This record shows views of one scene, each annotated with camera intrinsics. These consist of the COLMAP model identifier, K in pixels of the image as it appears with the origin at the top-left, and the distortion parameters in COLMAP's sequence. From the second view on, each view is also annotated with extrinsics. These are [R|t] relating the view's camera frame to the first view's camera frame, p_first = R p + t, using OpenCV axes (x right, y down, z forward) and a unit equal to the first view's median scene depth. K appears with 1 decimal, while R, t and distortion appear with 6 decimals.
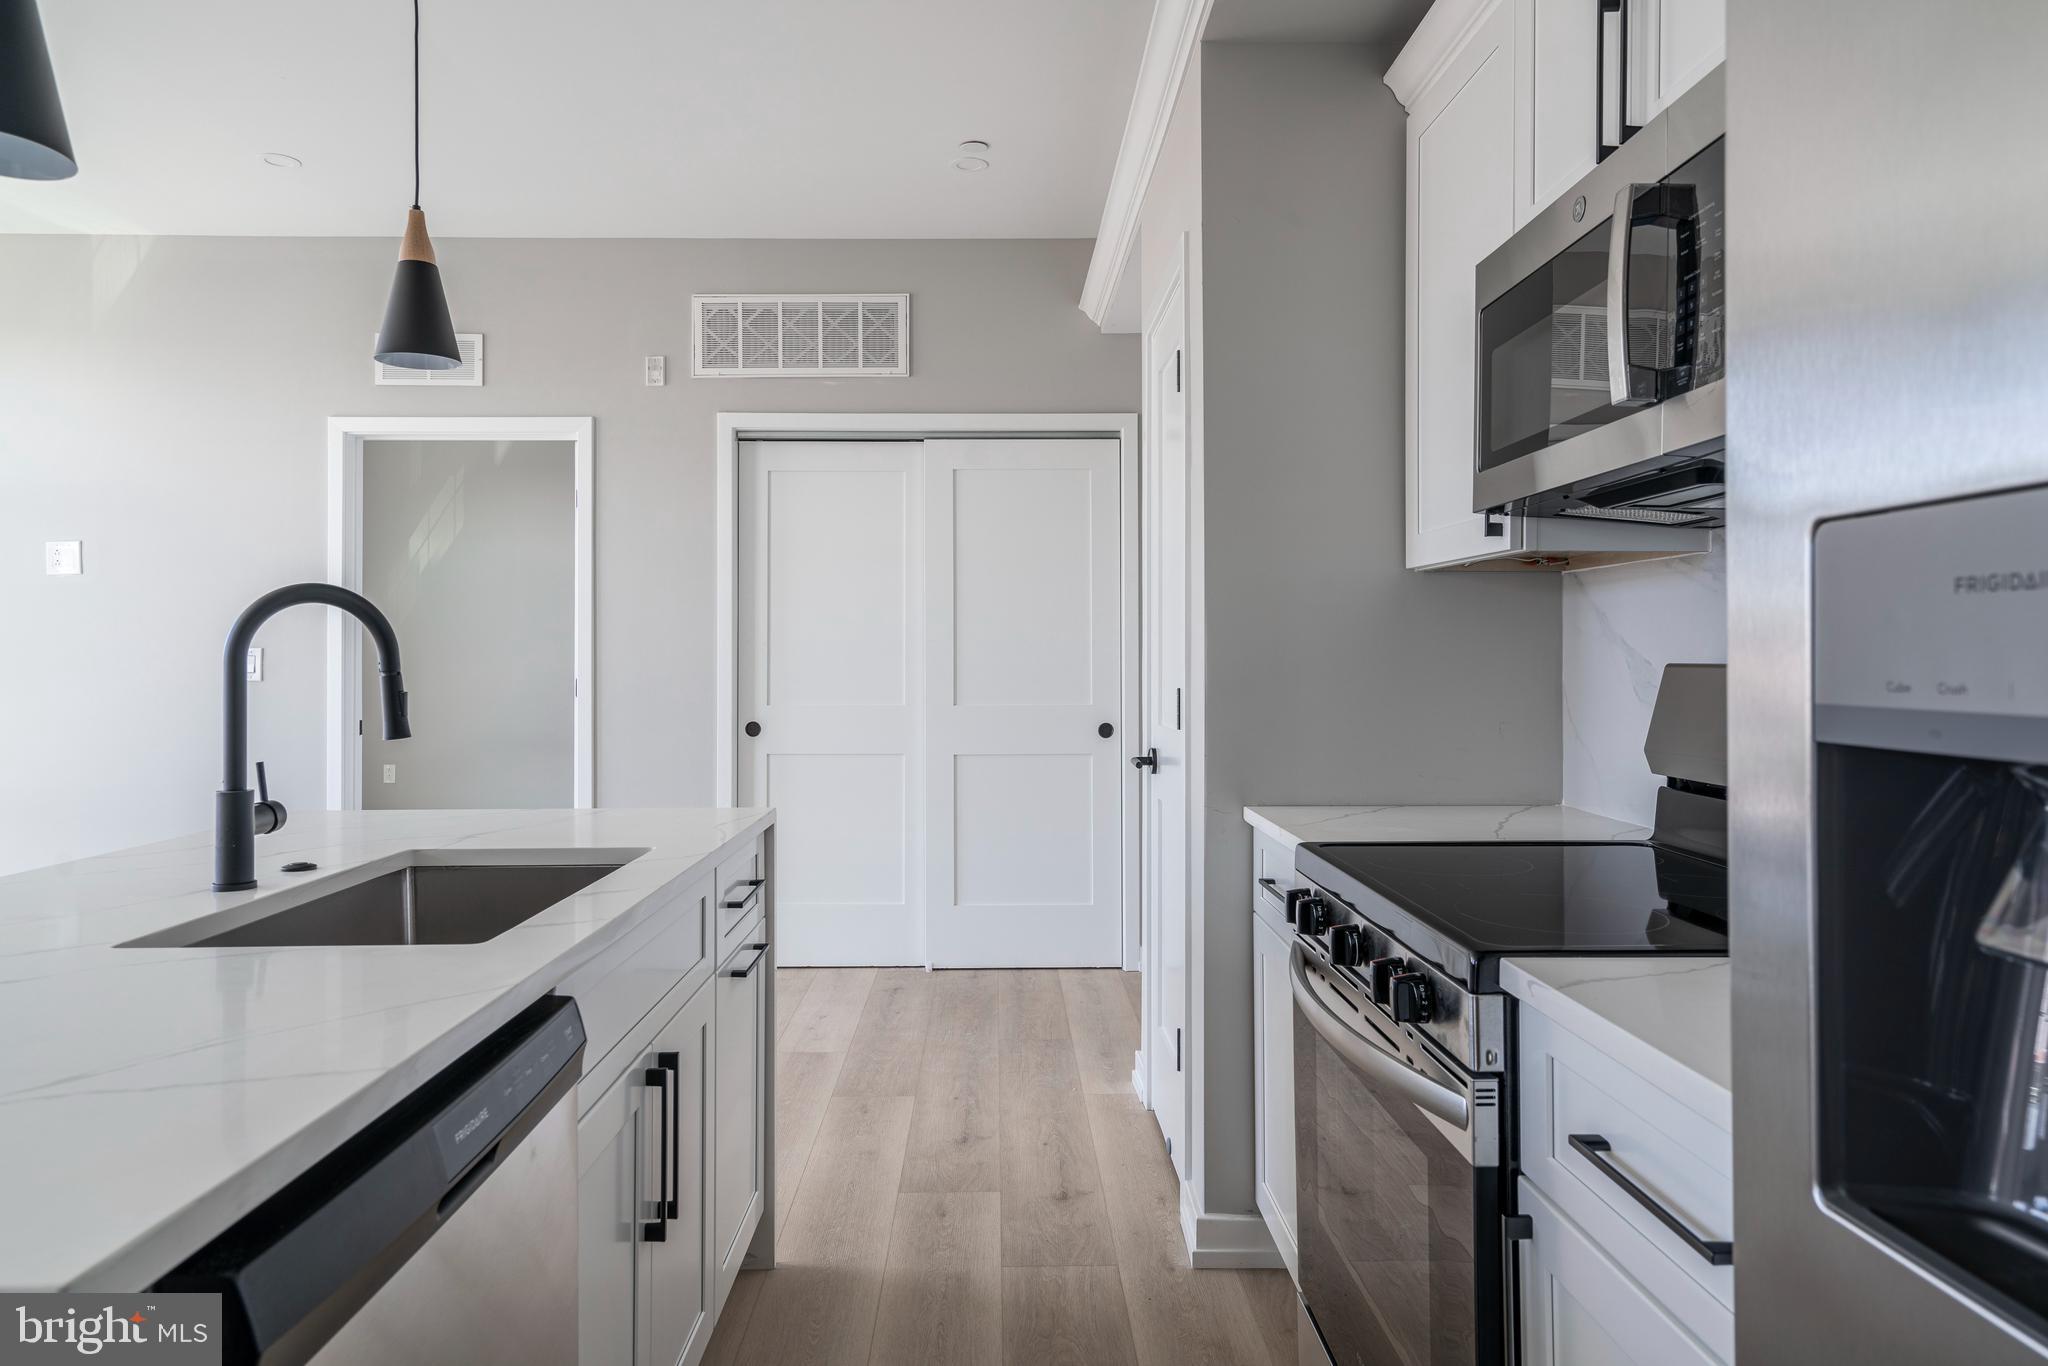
lens RADIAL K [[1286.9, 0, 994.7], [0, 1286.9, 623.2], [0, 0, 1]] dist [0.005919, -0.000732]
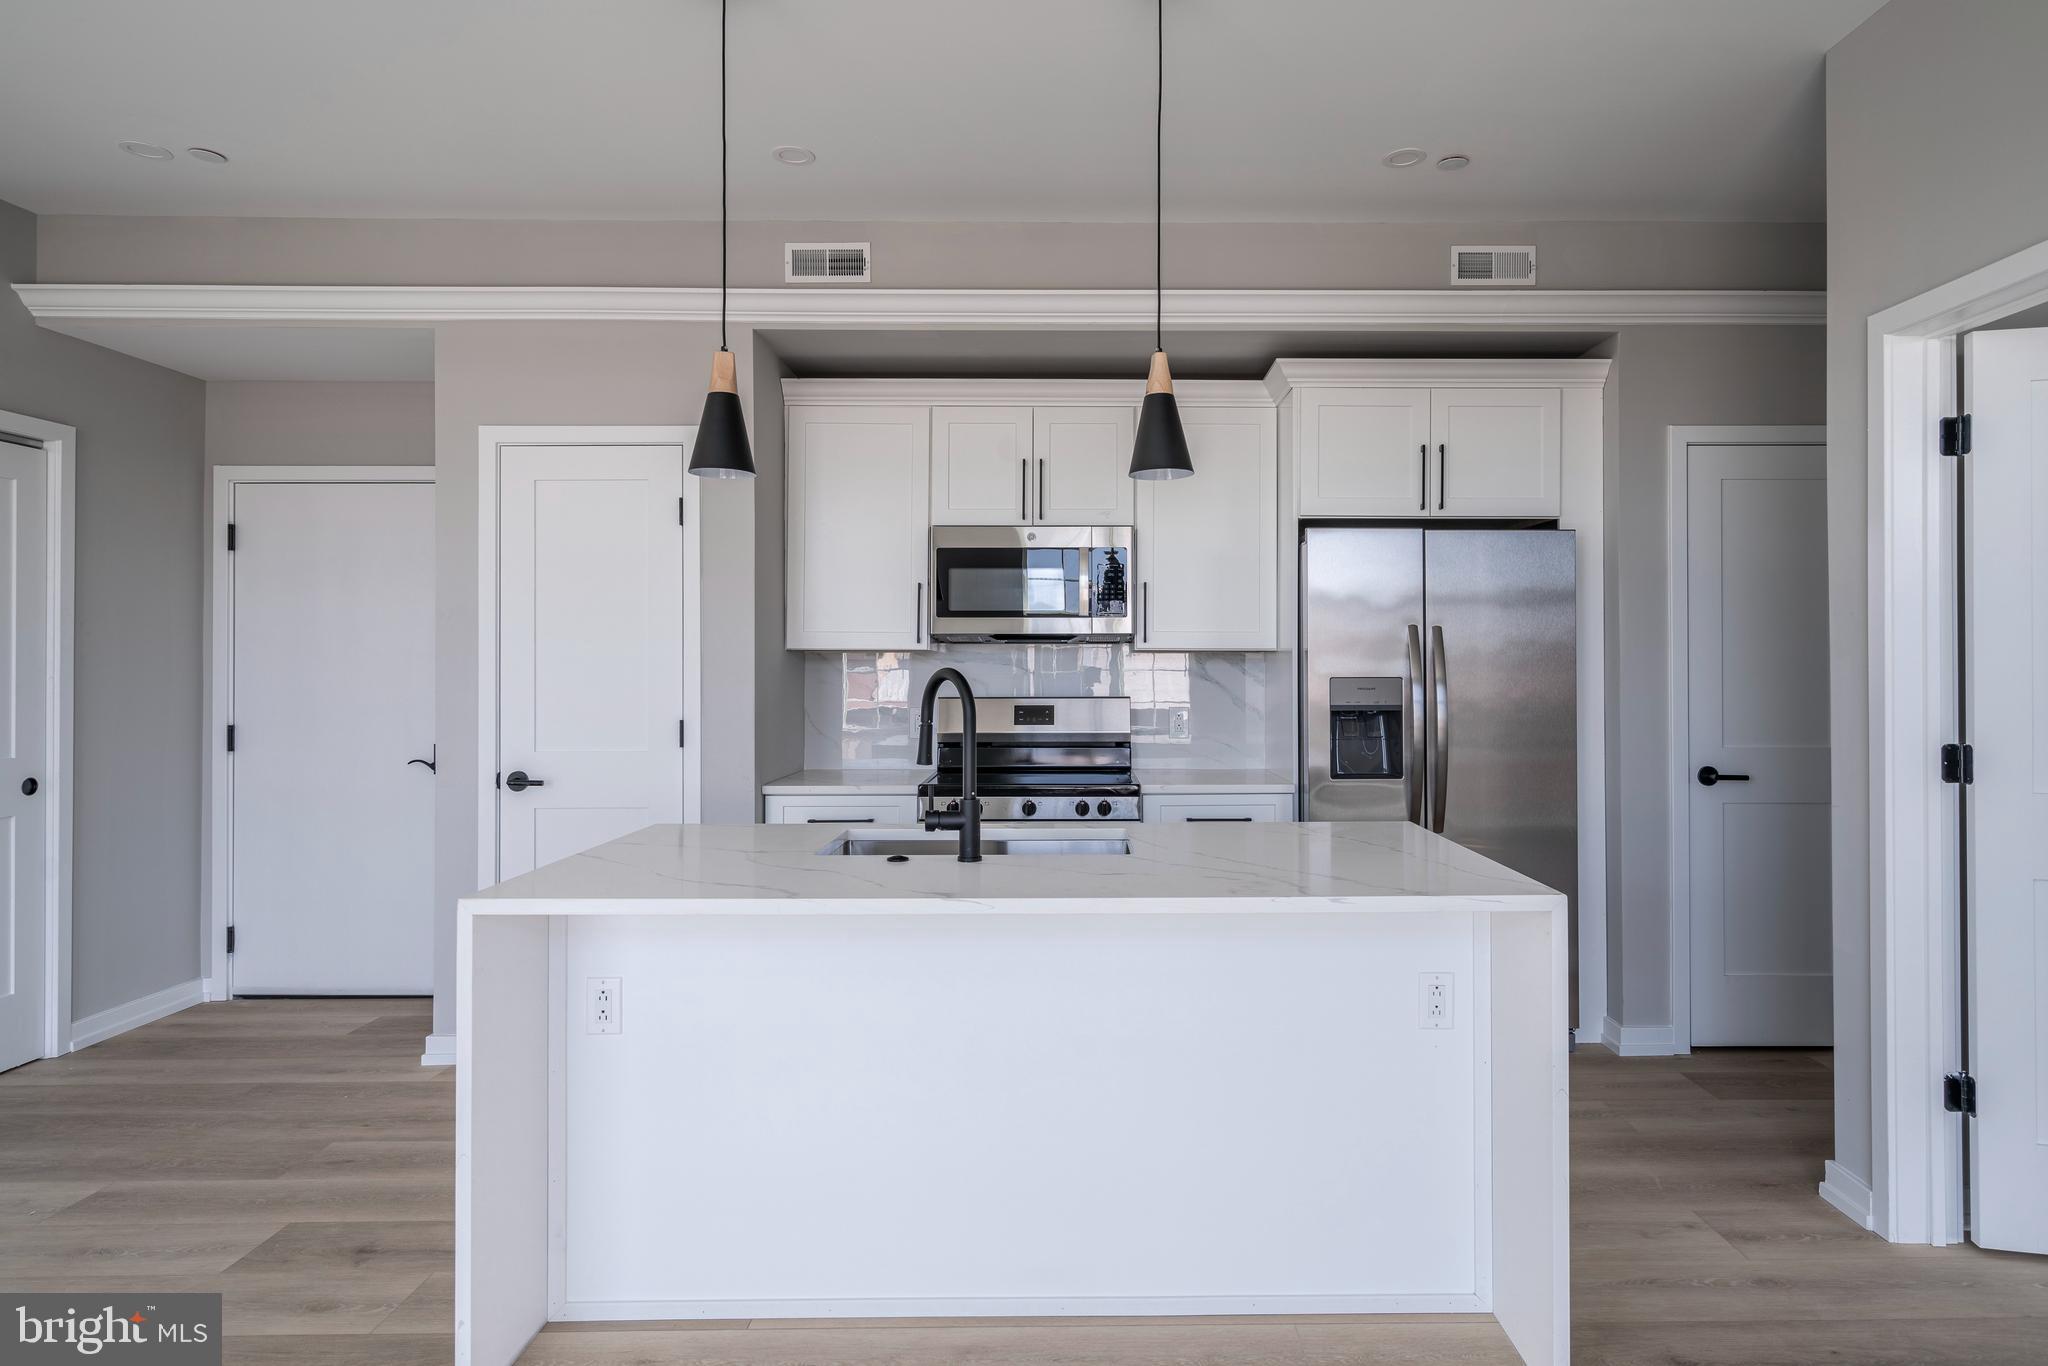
lens RADIAL K [[1167.9, 0, 1073.5], [0, 1167.9, 648.9], [0, 0, 1]] dist [-0.000930, 0.003799]
pose [[0.004962, 0.016223, 0.999856, -0.978218], [-0.020289, 0.999664, -0.016119, -0.016445], [-0.999782, -0.020207, 0.005290, 0.421511]]
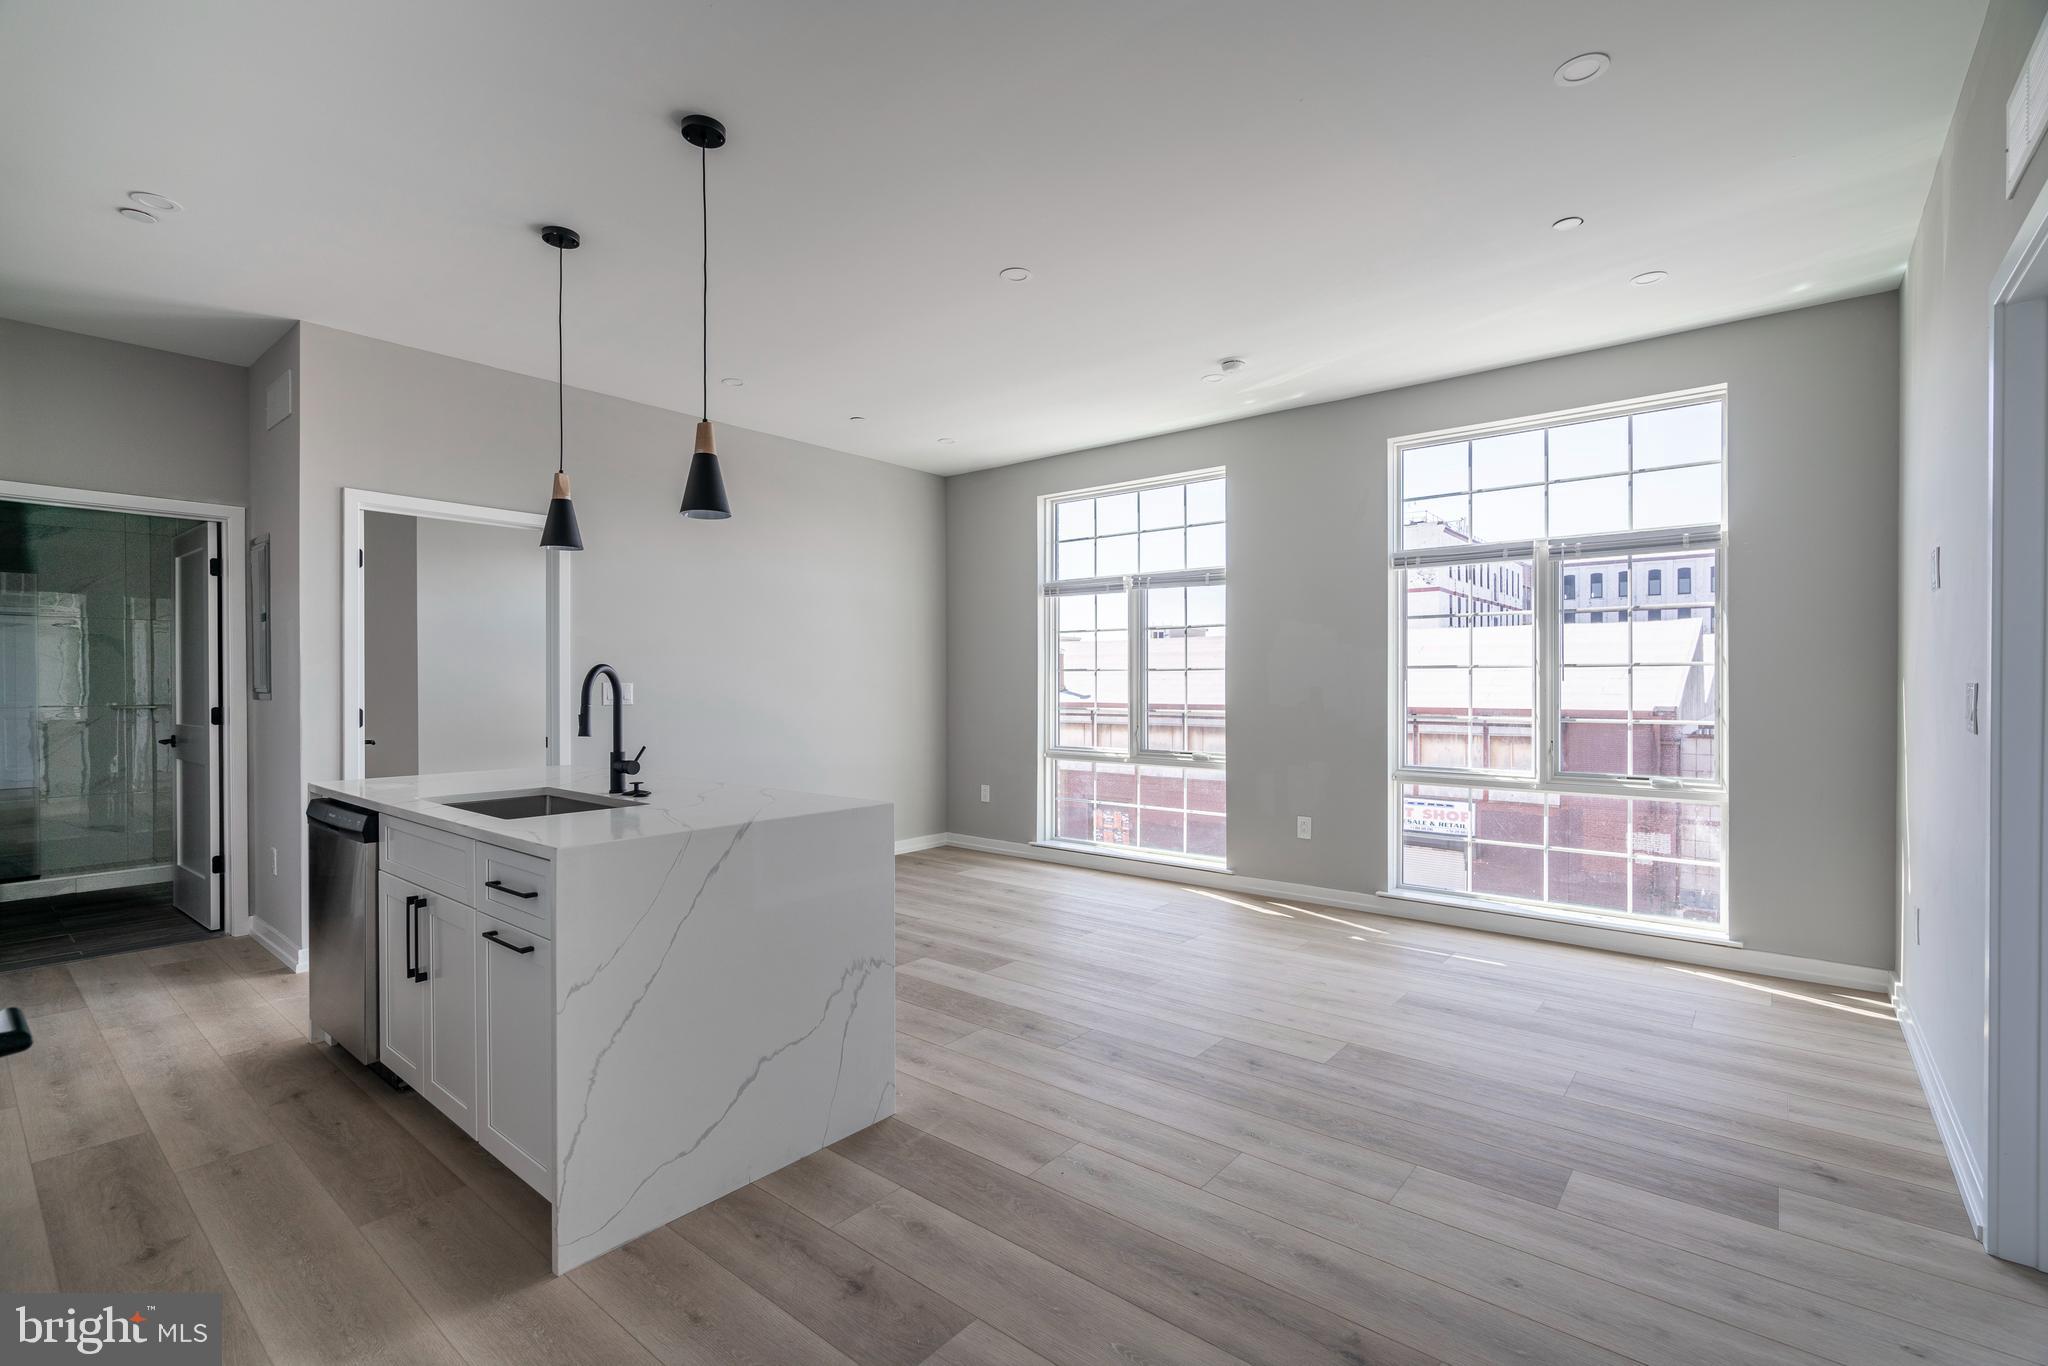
lens RADIAL K [[937.1, 0, 1001.3], [0, 937.1, 683.3], [0, 0, 1]] dist [-0.003987, 0.002051]
pose [[-0.651584, 0.005238, -0.758558, 0.123452], [0.021623, 0.999698, -0.011671, 0.021593], [0.758268, -0.024007, -0.651501, 1.293817]]
